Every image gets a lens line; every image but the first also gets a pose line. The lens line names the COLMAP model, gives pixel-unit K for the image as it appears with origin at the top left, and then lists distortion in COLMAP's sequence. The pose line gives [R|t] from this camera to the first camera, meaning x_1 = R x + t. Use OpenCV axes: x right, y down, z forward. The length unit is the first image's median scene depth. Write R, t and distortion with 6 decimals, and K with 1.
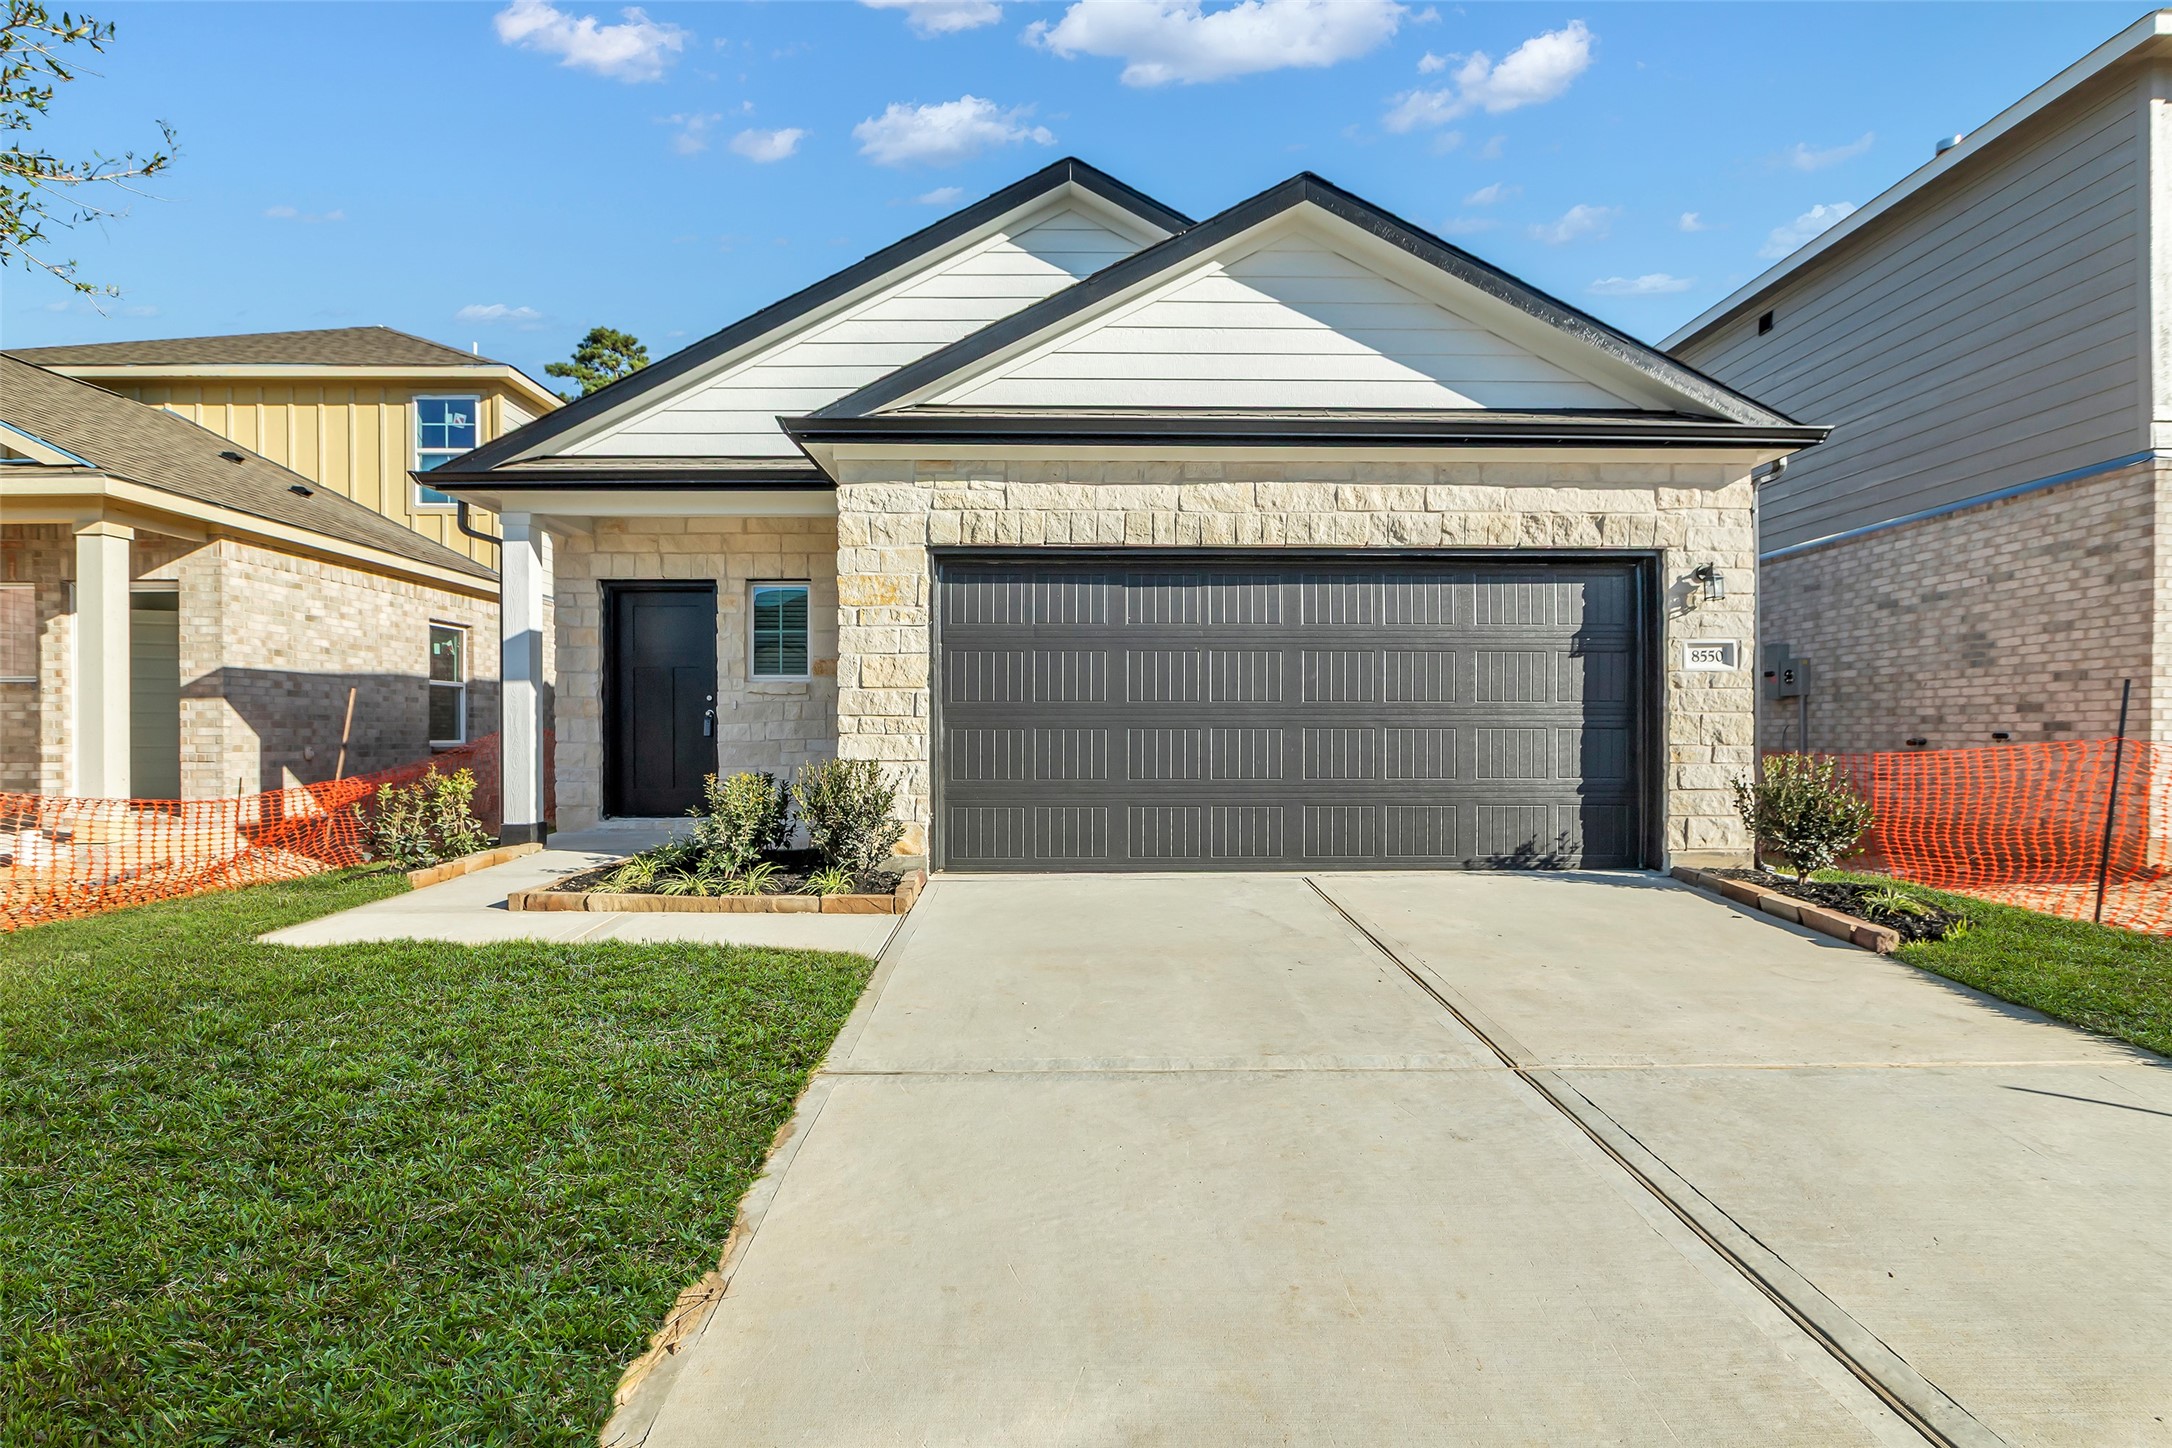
lens RADIAL K [[1060.7, 0, 1087.7], [0, 1060.7, 735.4], [0, 0, 1]] dist [-0.015136, 0.001421]
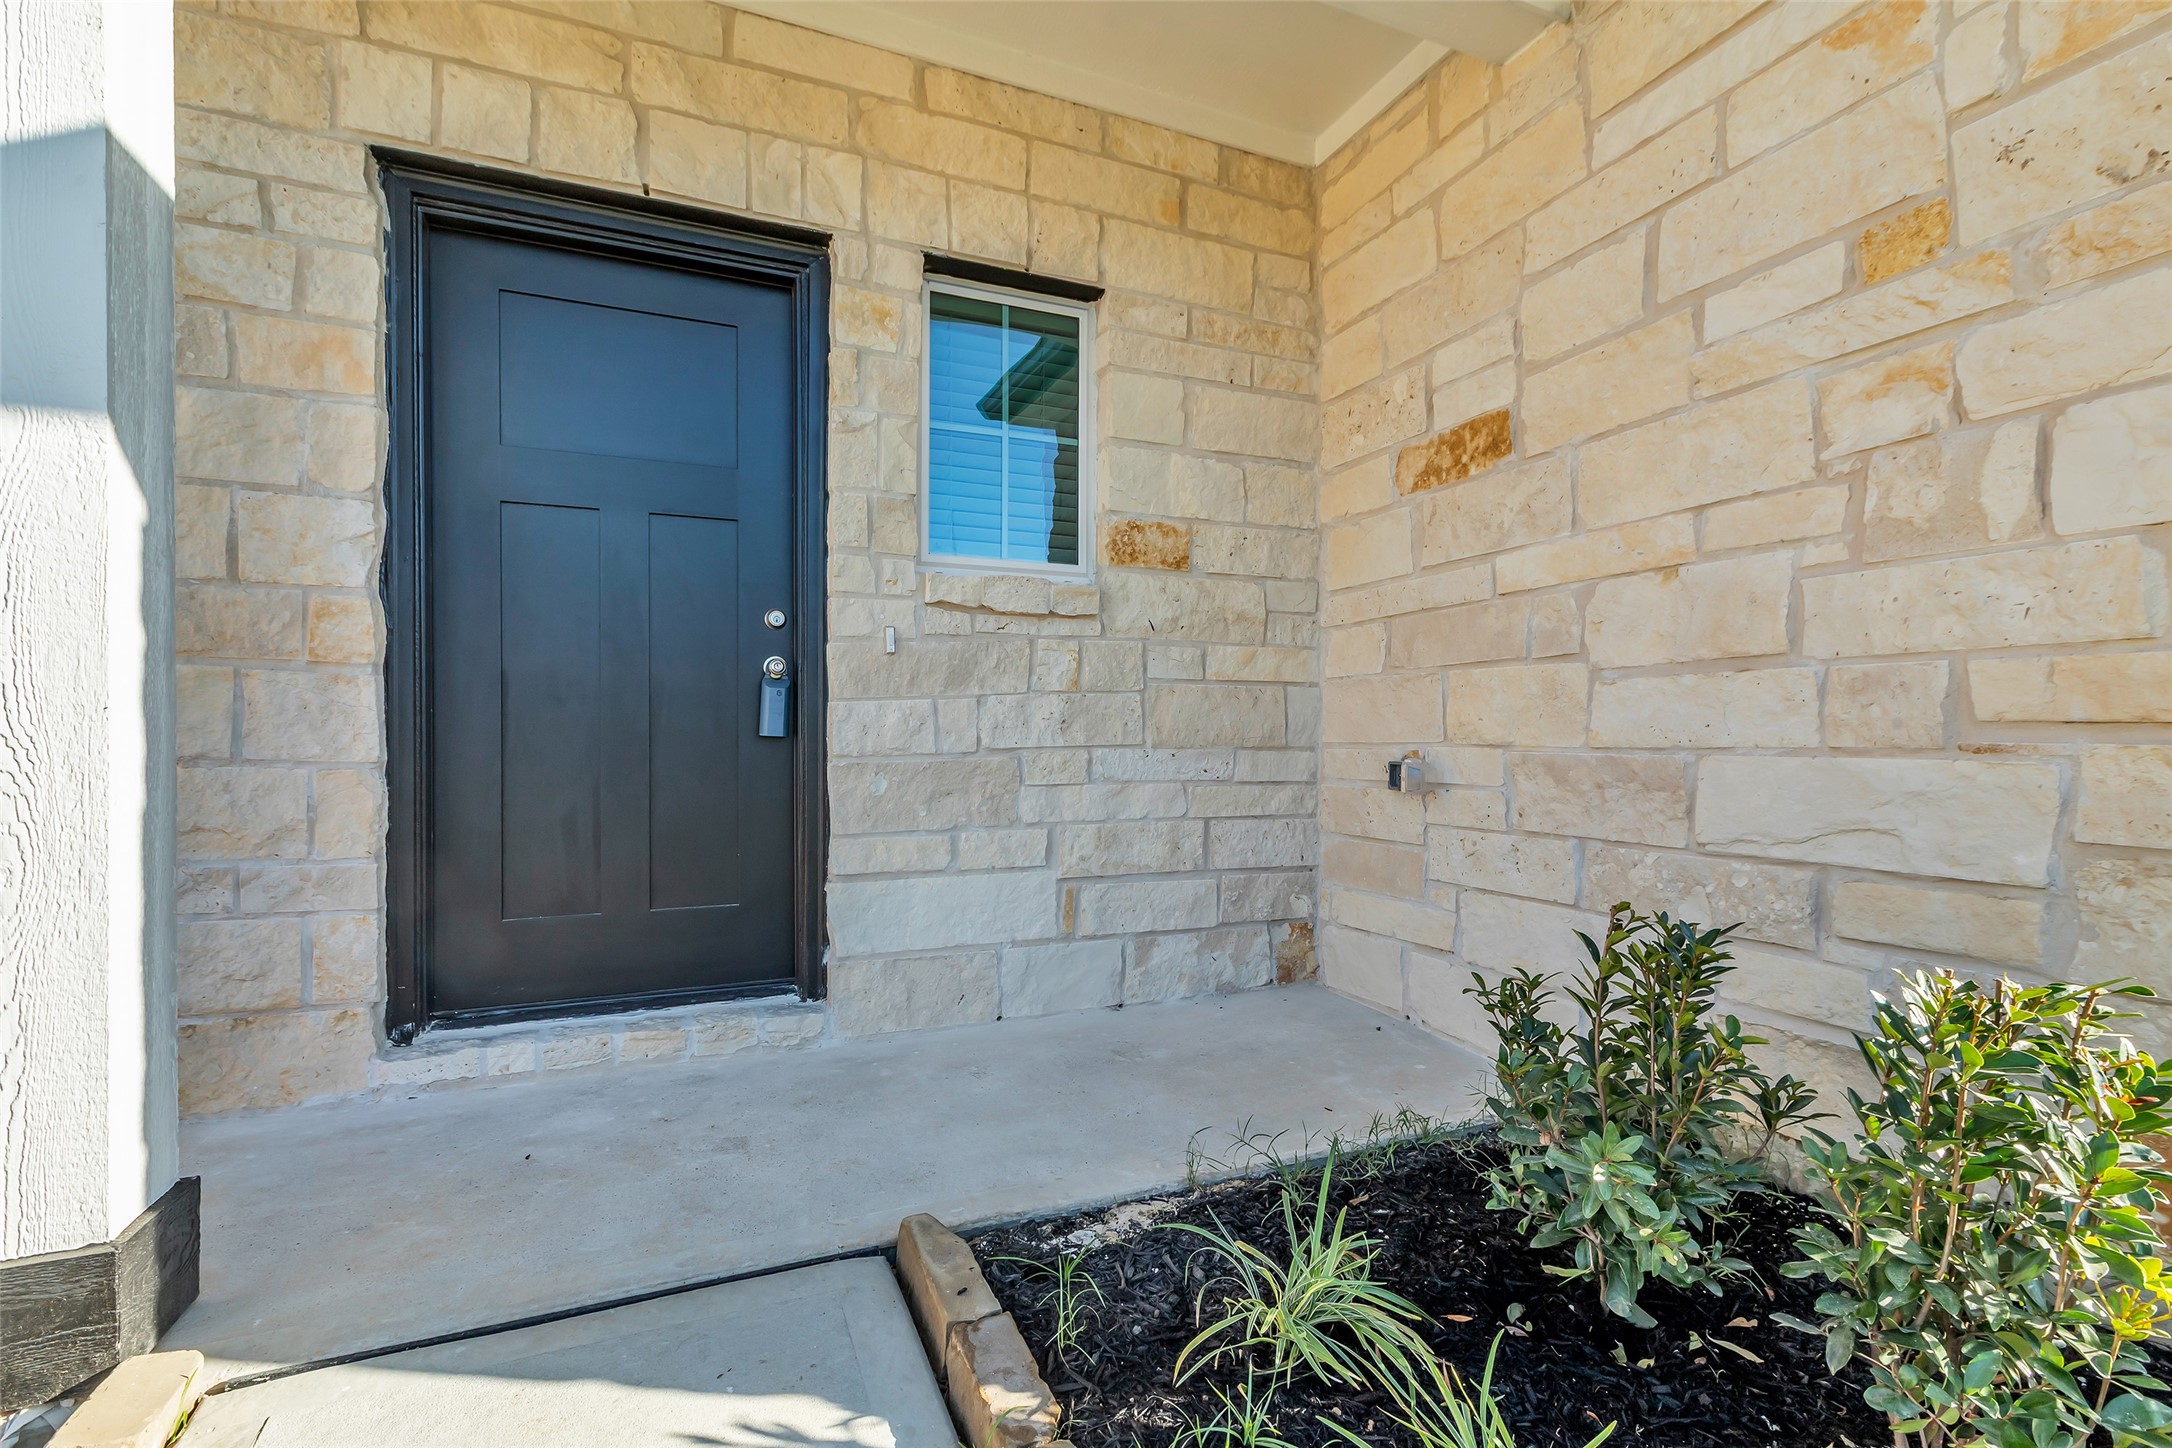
lens RADIAL K [[1001.3, 0, 1095.6], [0, 1001.3, 735.3], [0, 0, 1]] dist [-0.000329, -0.000002]
pose [[0.923479, 0.002604, 0.383641, -0.502730], [-0.002408, 0.999997, -0.000990, -0.000407], [-0.383642, -0.000010, 0.923482, 0.897053]]
